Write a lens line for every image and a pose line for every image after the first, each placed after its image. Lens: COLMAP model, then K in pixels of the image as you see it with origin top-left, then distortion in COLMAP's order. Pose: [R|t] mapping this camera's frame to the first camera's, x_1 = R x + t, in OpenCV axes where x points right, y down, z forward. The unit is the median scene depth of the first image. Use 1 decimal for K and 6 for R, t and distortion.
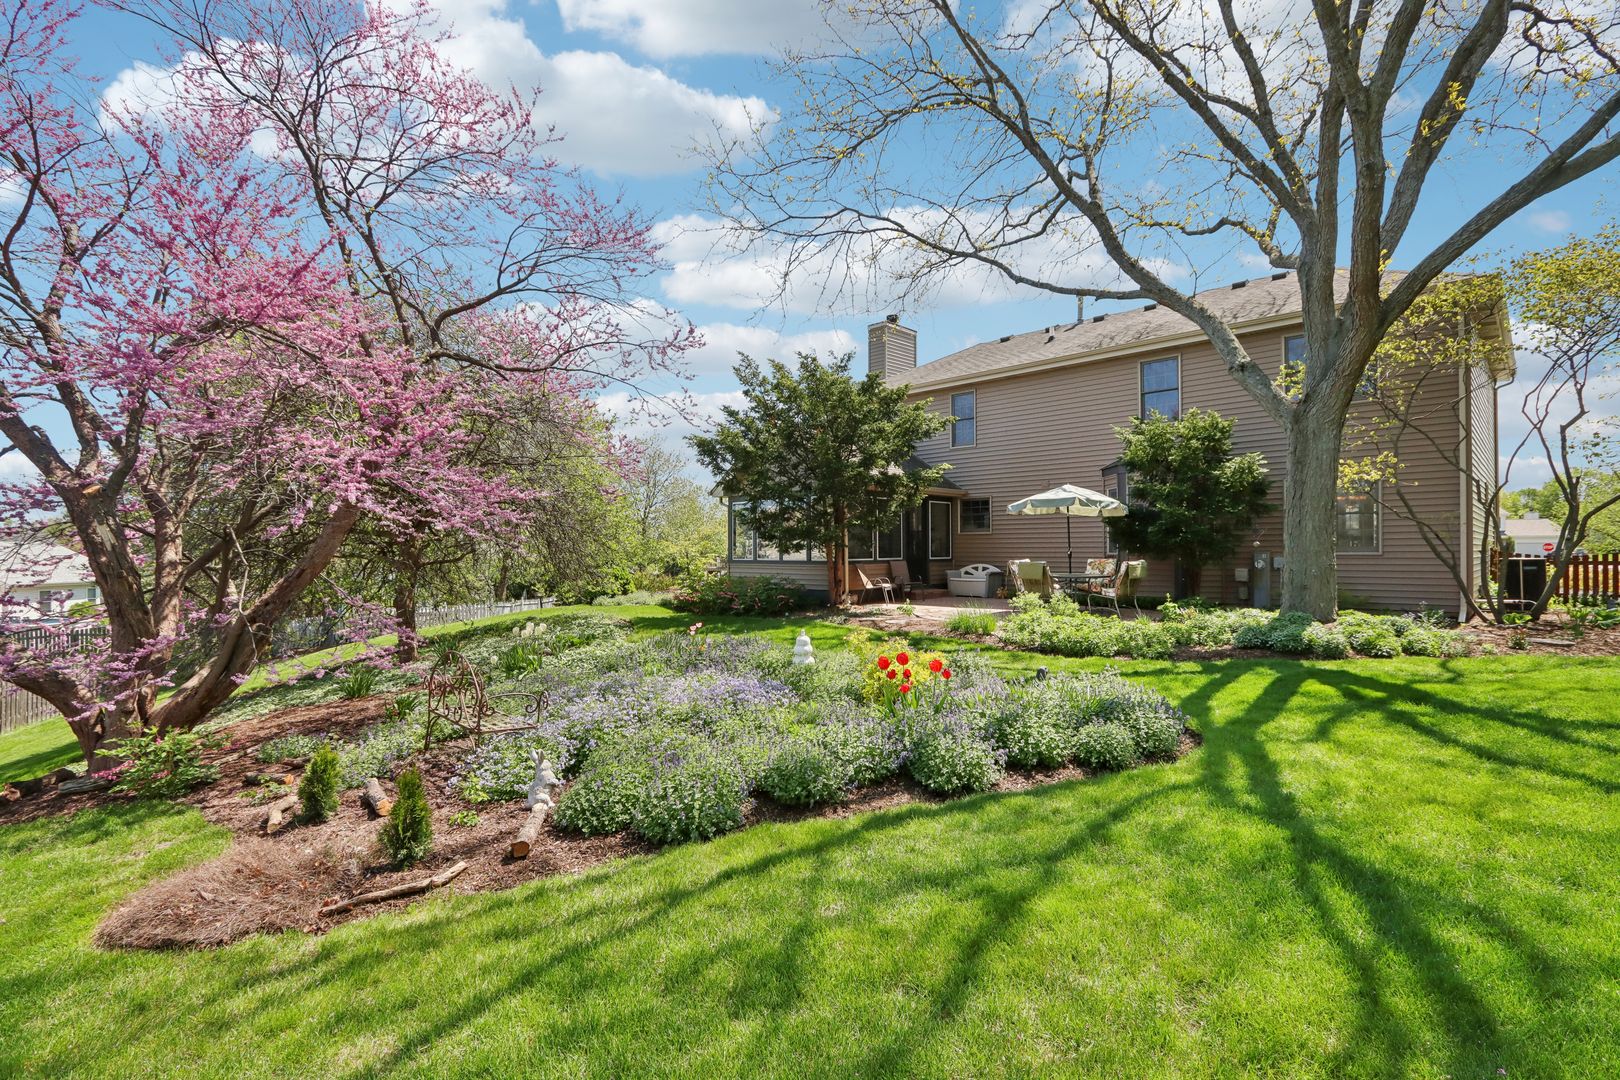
lens RADIAL K [[760.3, 0, 807.7], [0, 760.3, 541.9], [0, 0, 1]] dist [-0.016211, 0.006453]
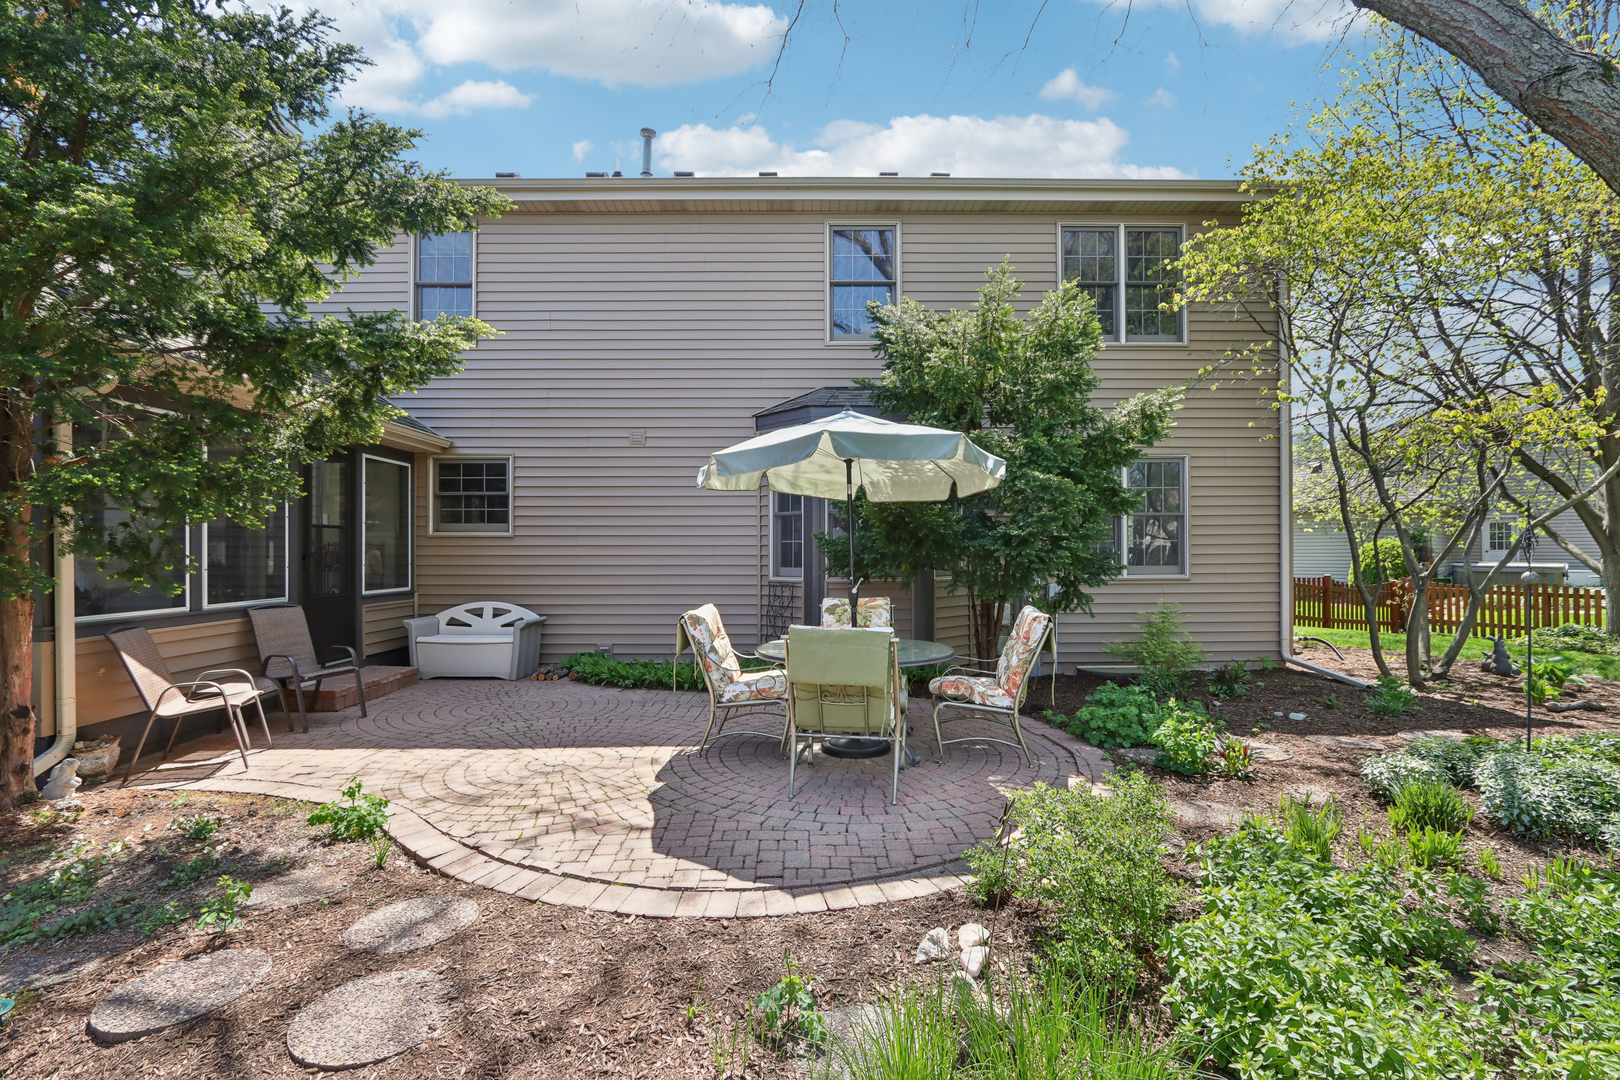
lens RADIAL K [[760.3, 0, 815.2], [0, 760.3, 544.5], [0, 0, 1]] dist [-0.016211, 0.006453]
pose [[0.708668, 0.007792, 0.705499, 0.050113], [-0.008904, 0.999958, -0.002100, -0.007050], [-0.705485, -0.004793, 0.708708, 0.600496]]
